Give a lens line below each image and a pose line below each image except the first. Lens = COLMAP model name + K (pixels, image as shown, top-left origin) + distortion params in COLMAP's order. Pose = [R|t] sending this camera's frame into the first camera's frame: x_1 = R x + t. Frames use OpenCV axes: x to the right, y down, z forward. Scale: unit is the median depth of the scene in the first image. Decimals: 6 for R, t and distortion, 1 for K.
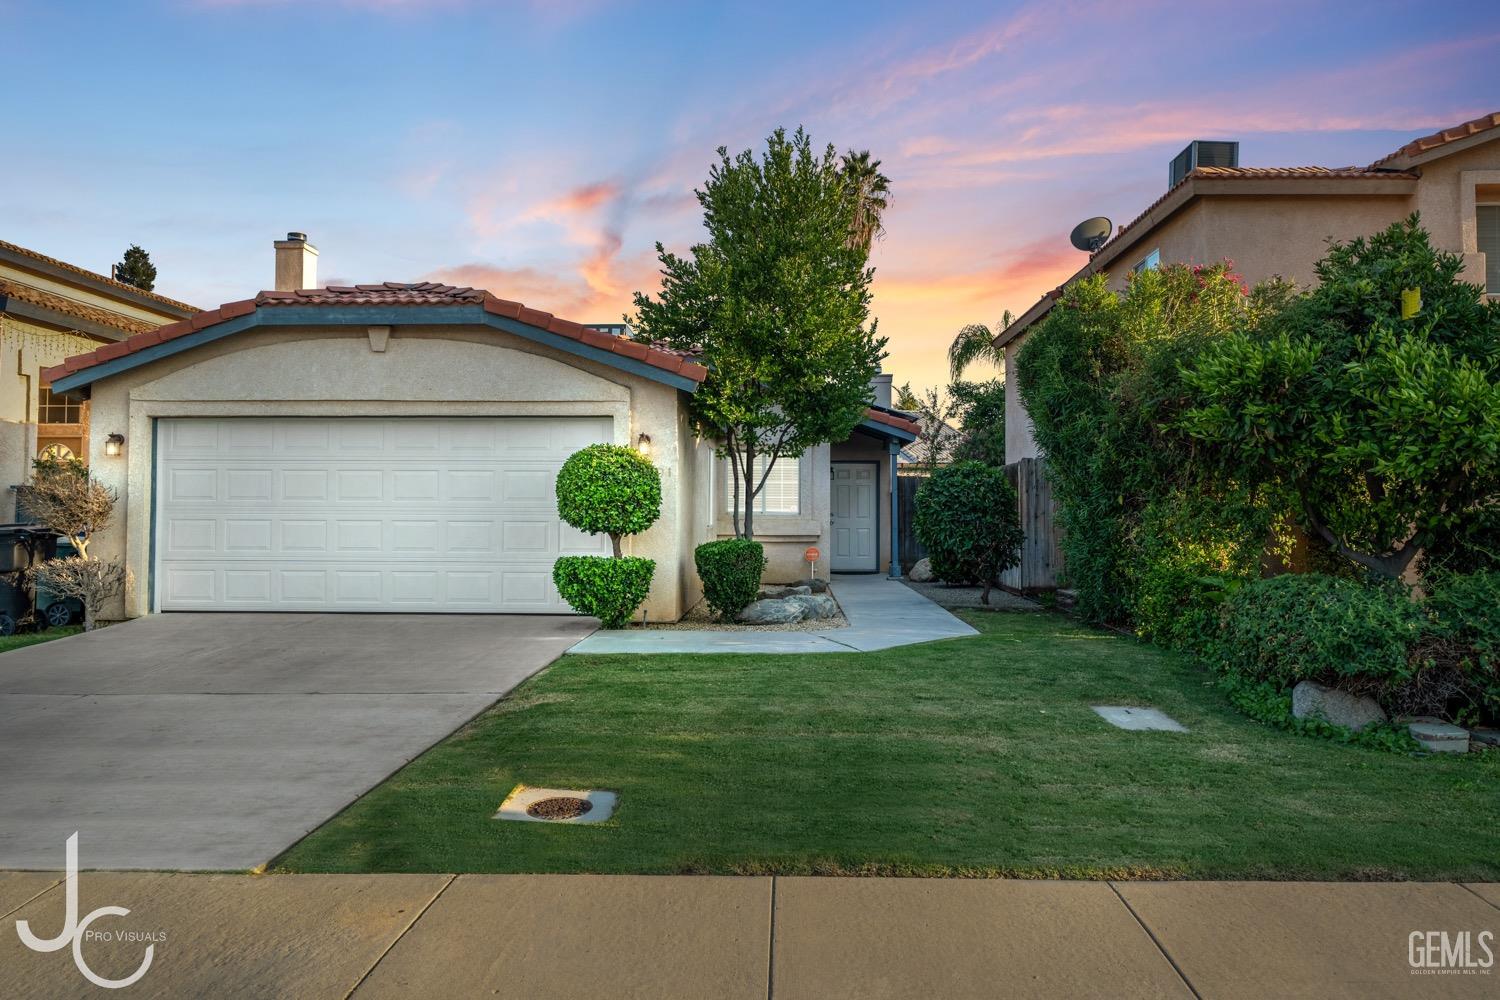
lens RADIAL K [[1046.1, 0, 750.0], [0, 1046.1, 500.0], [0, 0, 1]] dist [0.000111, -0.000536]
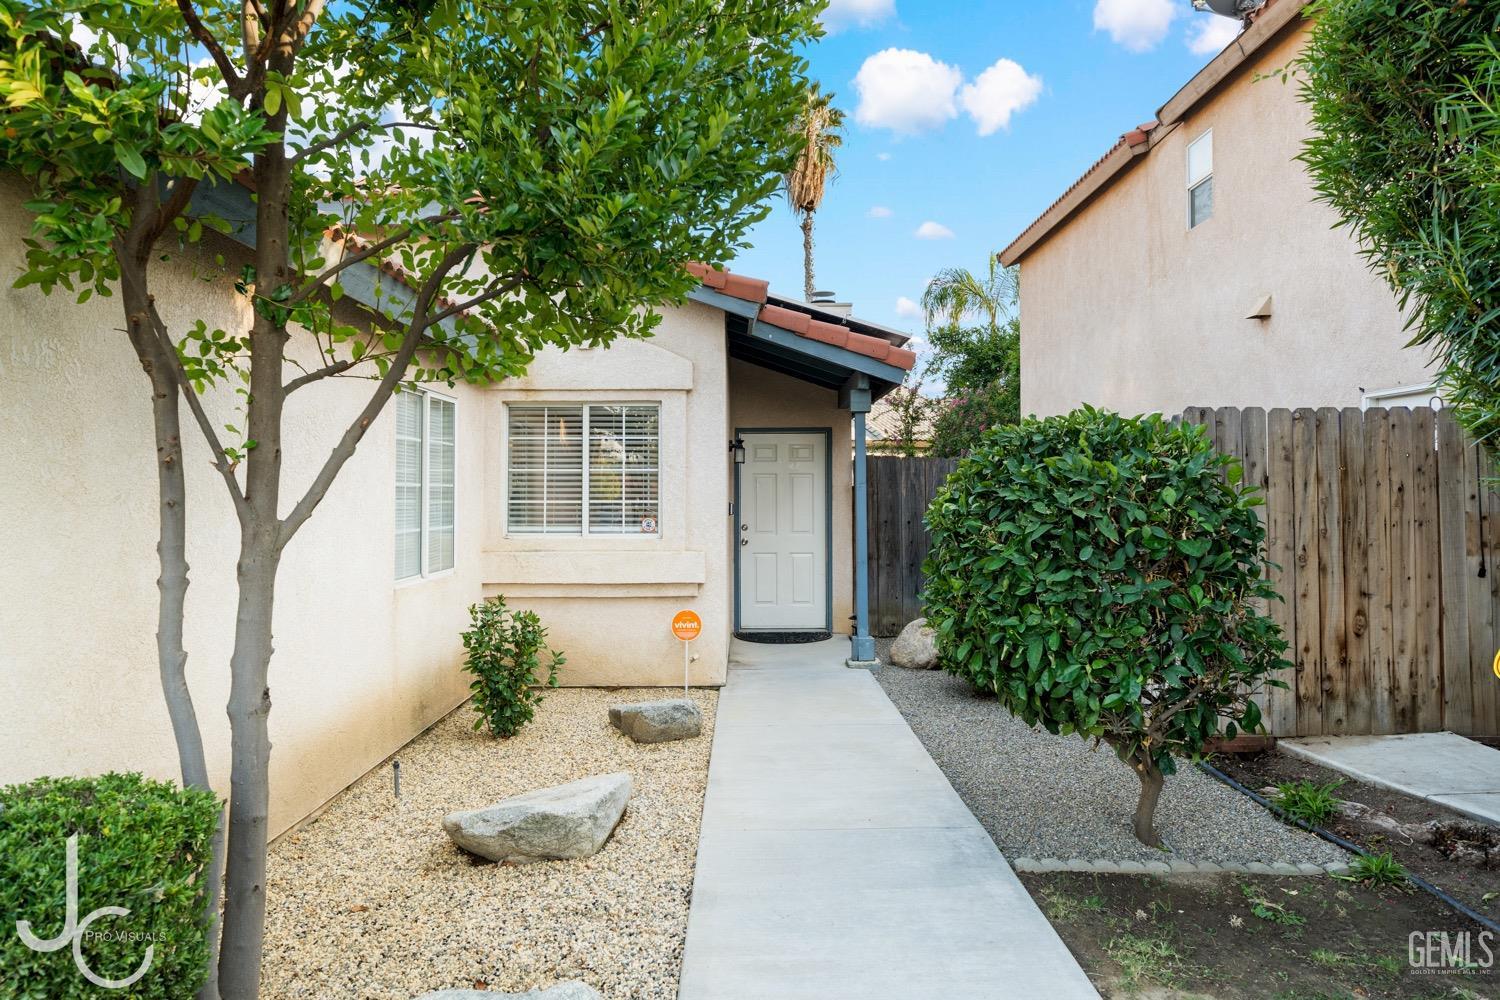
lens RADIAL K [[1046.1, 0, 750.0], [0, 1046.1, 500.0], [0, 0, 1]] dist [0.000111, -0.000536]
pose [[0.999125, -0.005314, 0.041486, 0.047554], [0.004598, 0.999839, 0.017335, -0.007840], [-0.041571, -0.017129, 0.998989, 0.371439]]
